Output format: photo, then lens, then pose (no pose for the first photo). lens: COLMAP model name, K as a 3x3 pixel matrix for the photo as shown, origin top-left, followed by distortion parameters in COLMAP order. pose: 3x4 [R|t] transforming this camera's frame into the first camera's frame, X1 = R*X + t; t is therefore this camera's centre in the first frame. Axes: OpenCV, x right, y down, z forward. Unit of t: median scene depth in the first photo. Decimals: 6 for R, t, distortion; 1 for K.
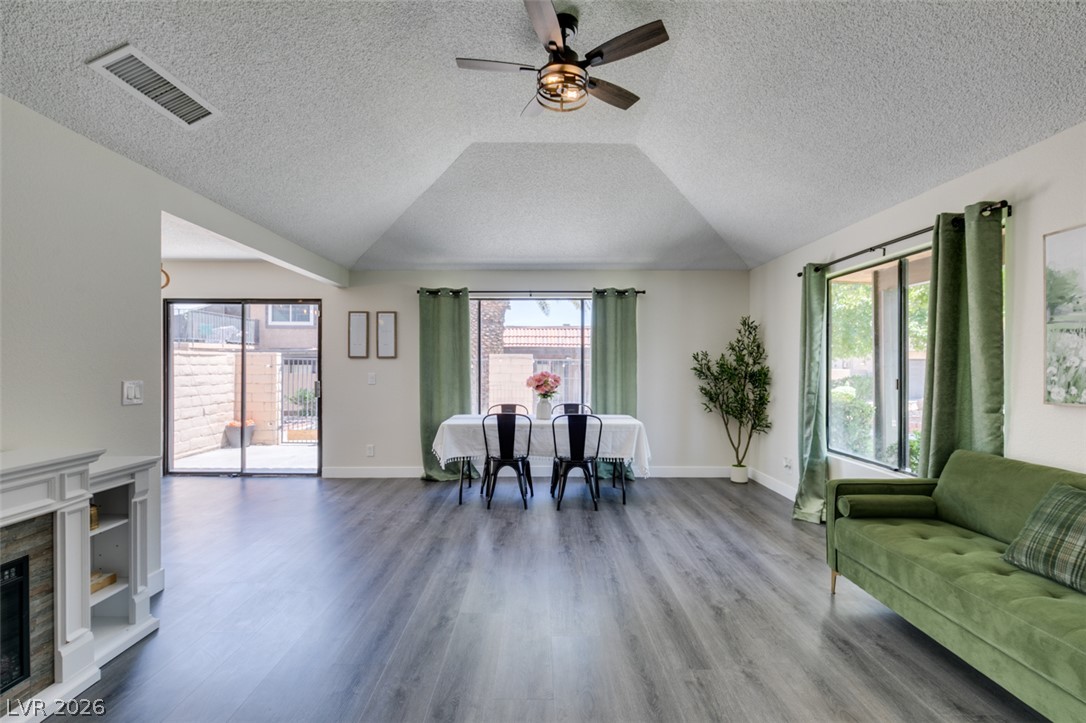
lens RADIAL K [[484.9, 0, 540.0], [0, 484.9, 364.7], [0, 0, 1]] dist [-0.001596, -0.000311]
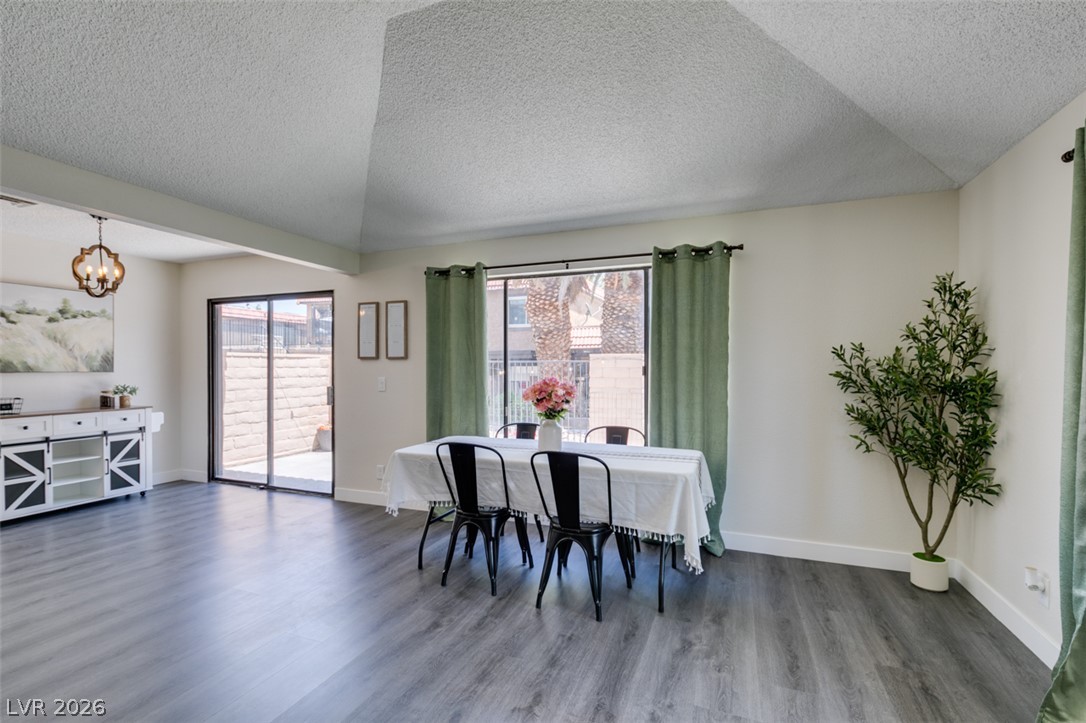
lens RADIAL K [[487.4, 0, 541.6], [0, 487.4, 370.6], [0, 0, 1]] dist [-0.002257, -0.000399]
pose [[0.930155, 0.002074, -0.367161, 0.210591], [0.000636, 0.999973, 0.007261, -0.000252], [0.367166, -0.006987, 0.930129, 0.347469]]
